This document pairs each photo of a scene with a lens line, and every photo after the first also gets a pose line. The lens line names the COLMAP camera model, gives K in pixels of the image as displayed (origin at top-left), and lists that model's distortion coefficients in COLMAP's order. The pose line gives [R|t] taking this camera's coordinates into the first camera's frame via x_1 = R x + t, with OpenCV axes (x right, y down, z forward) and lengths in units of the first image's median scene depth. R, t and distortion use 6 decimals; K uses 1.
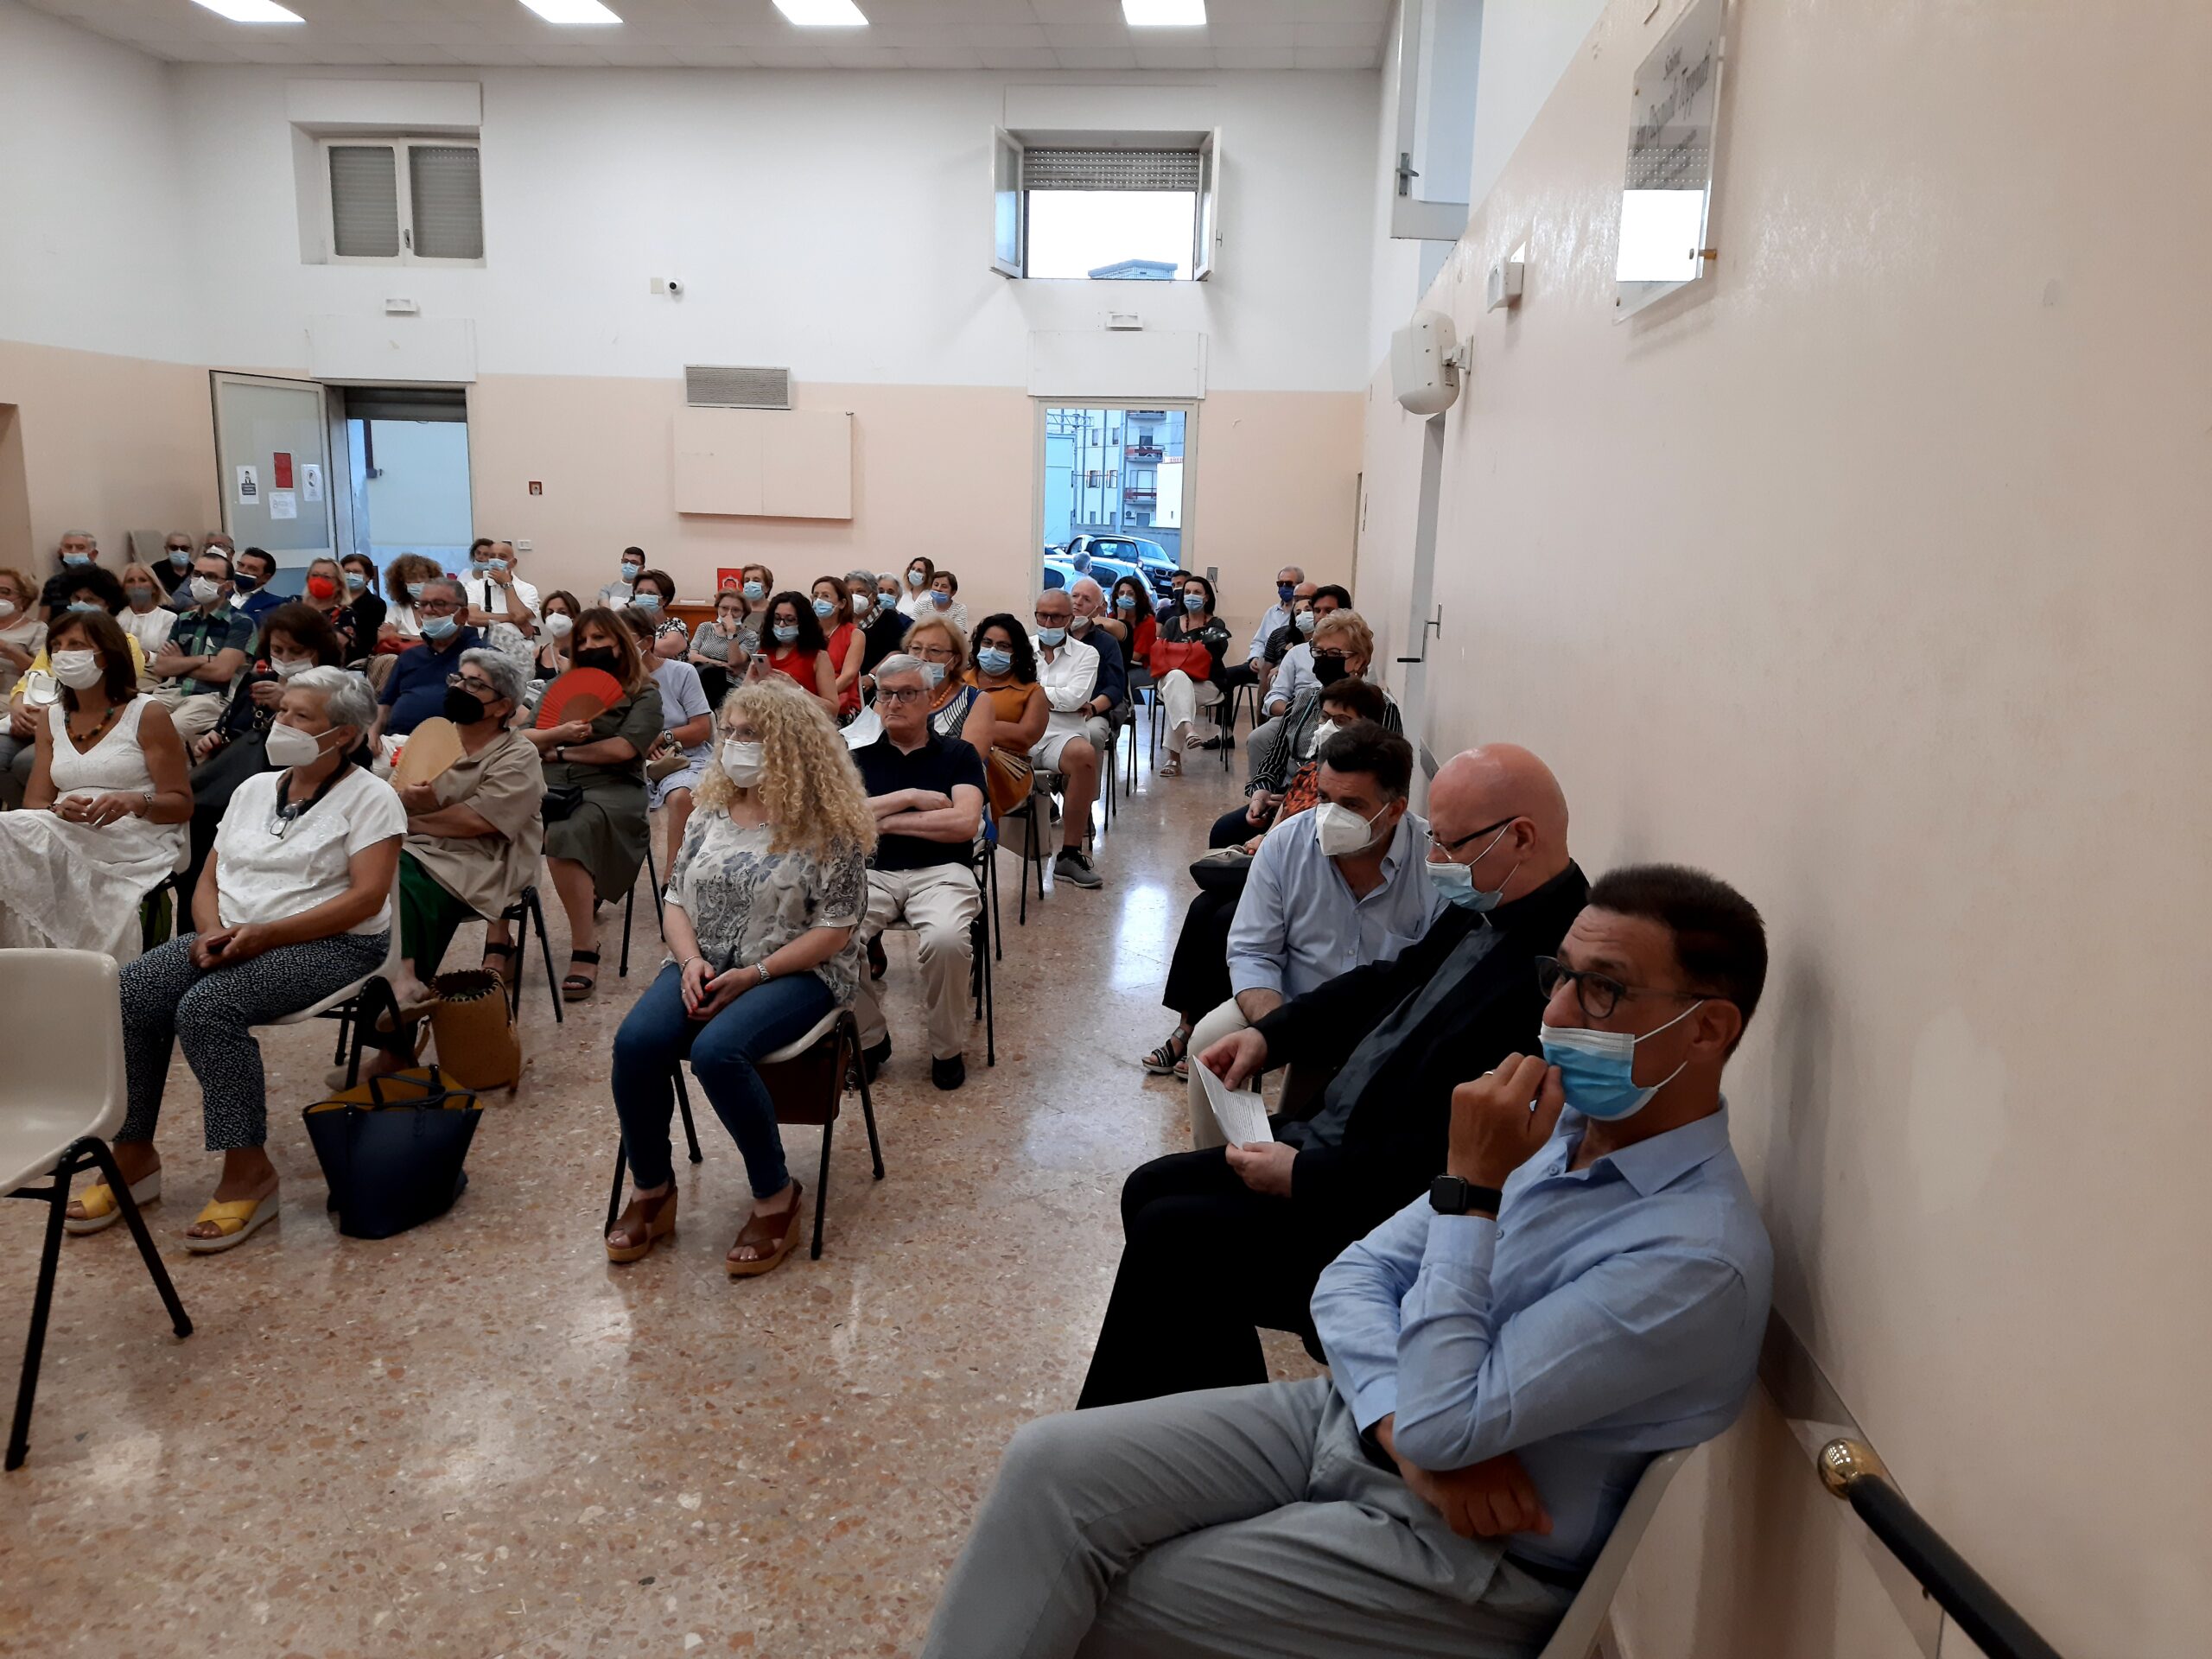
lens RADIAL K [[1631.0, 0, 1097.2], [0, 1631.0, 813.8], [0, 0, 1]] dist [0.086568, -0.102948]
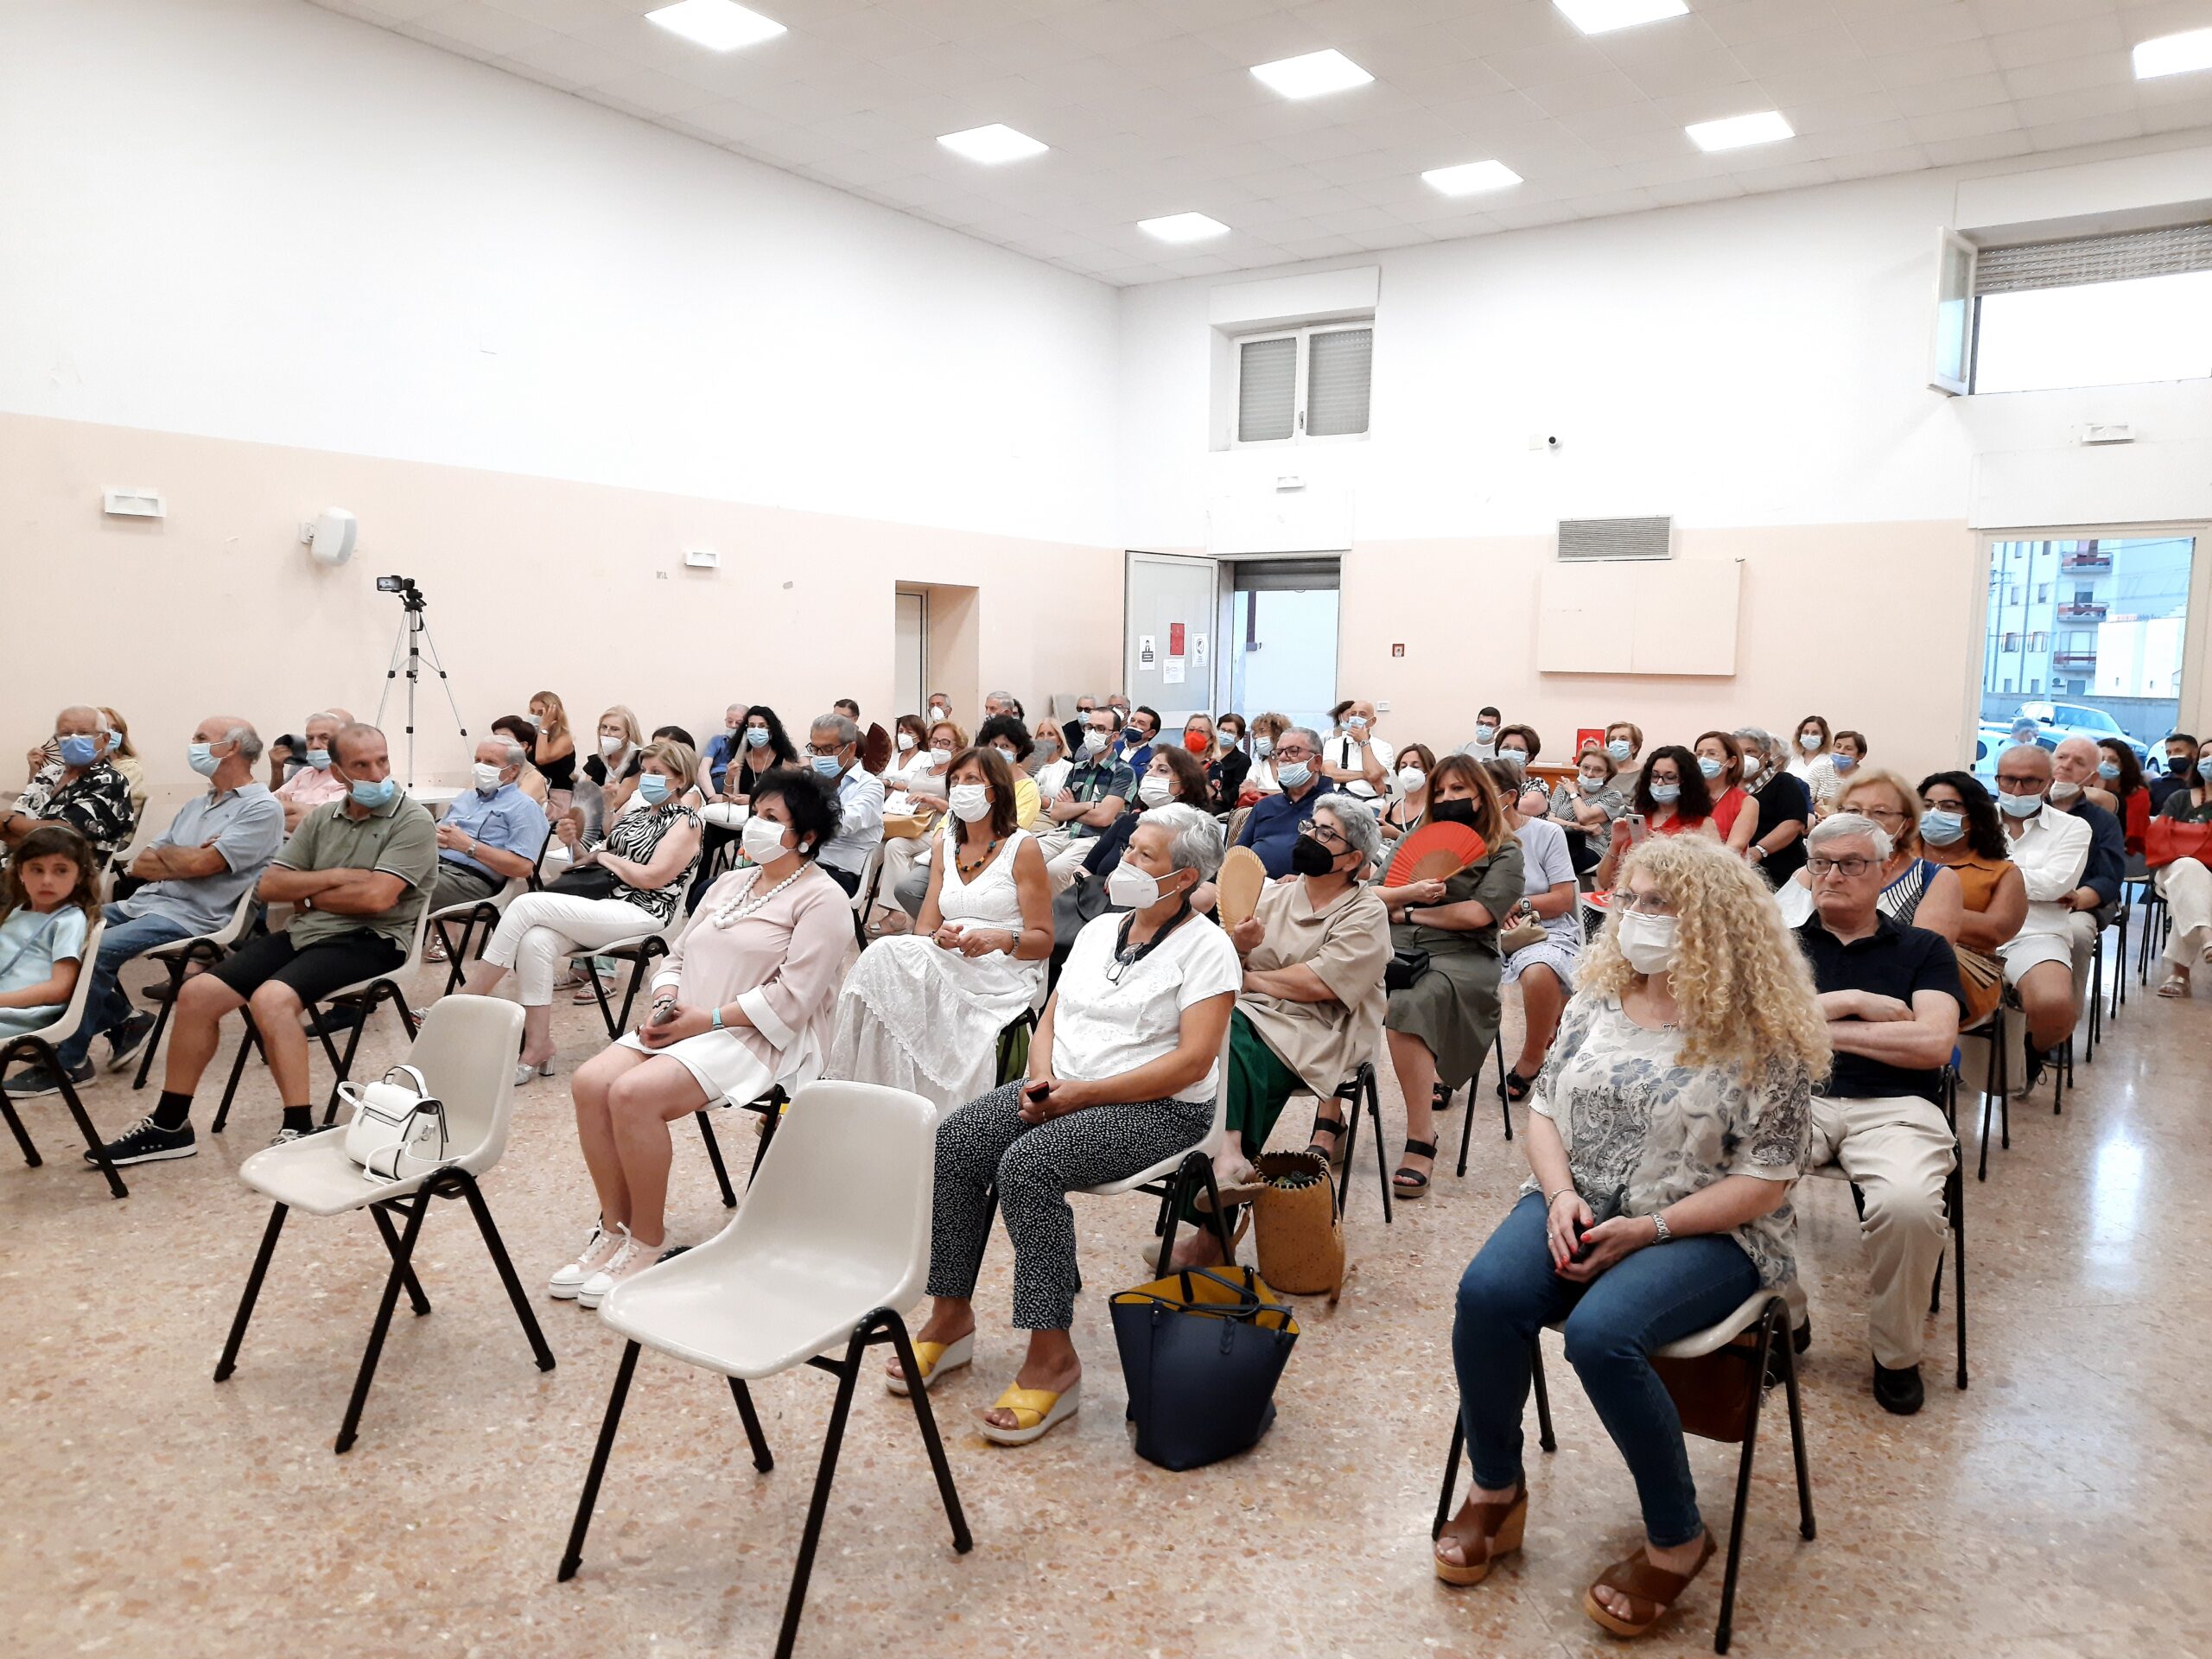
lens RADIAL K [[1631.0, 0, 1097.2], [0, 1631.0, 813.8], [0, 0, 1]] dist [0.086568, -0.102948]
pose [[0.876722, 0.035140, -0.479712, -0.058739], [-0.084359, 0.993103, -0.081427, -0.004757], [0.473542, 0.111857, 0.873640, 0.160991]]
